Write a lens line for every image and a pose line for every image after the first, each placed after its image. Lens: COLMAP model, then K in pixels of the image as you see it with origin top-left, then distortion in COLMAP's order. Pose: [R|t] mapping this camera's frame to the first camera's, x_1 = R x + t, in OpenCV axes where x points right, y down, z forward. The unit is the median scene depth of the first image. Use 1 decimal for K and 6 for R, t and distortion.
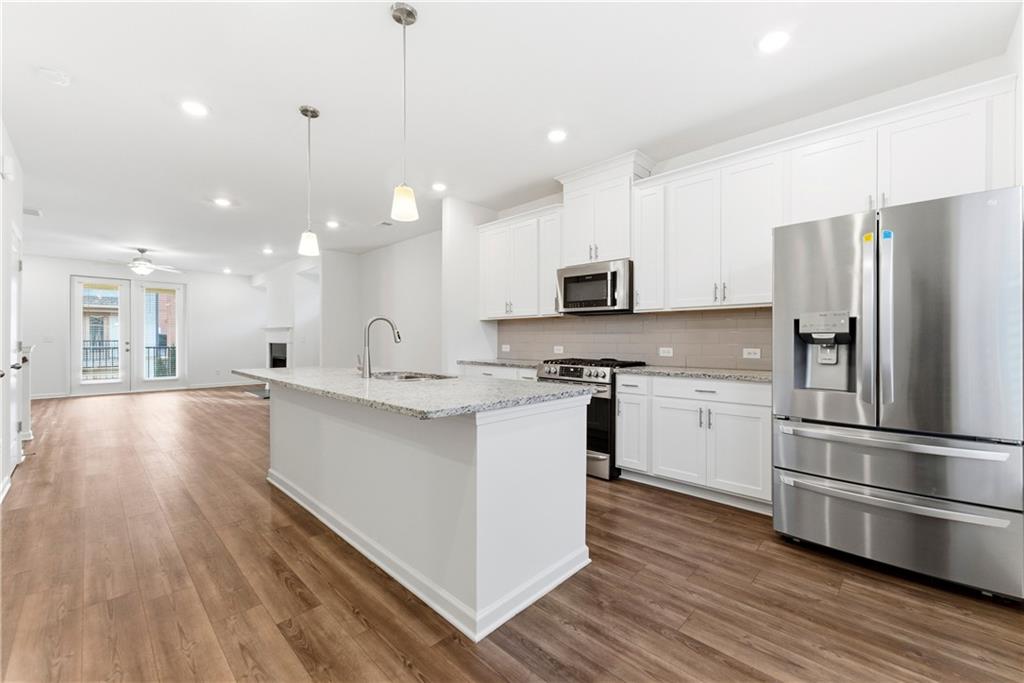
lens RADIAL K [[392.3, 0, 512.0], [0, 392.3, 341.5], [0, 0, 1]] dist [-0.020670, 0.000001]
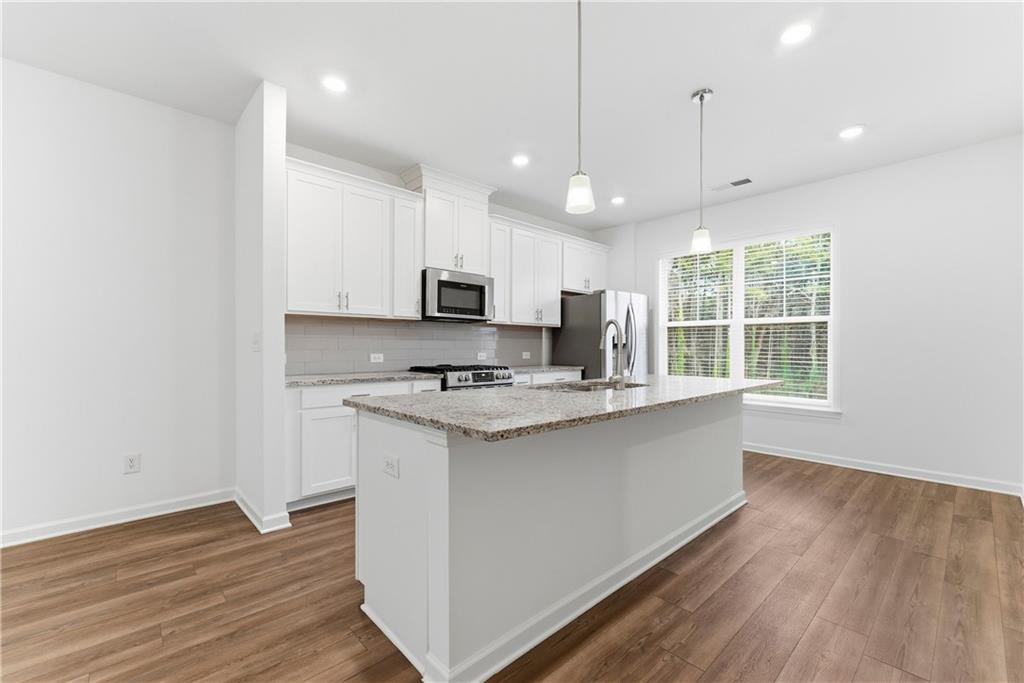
lens RADIAL K [[416.8, 0, 515.3], [0, 416.8, 344.5], [0, 0, 1]] dist [-0.013010, -0.000680]
pose [[0.100246, 0.005401, 0.994948, -0.939452], [0.002130, 0.999982, -0.005643, -0.001987], [-0.994960, 0.002685, 0.100232, 0.805328]]
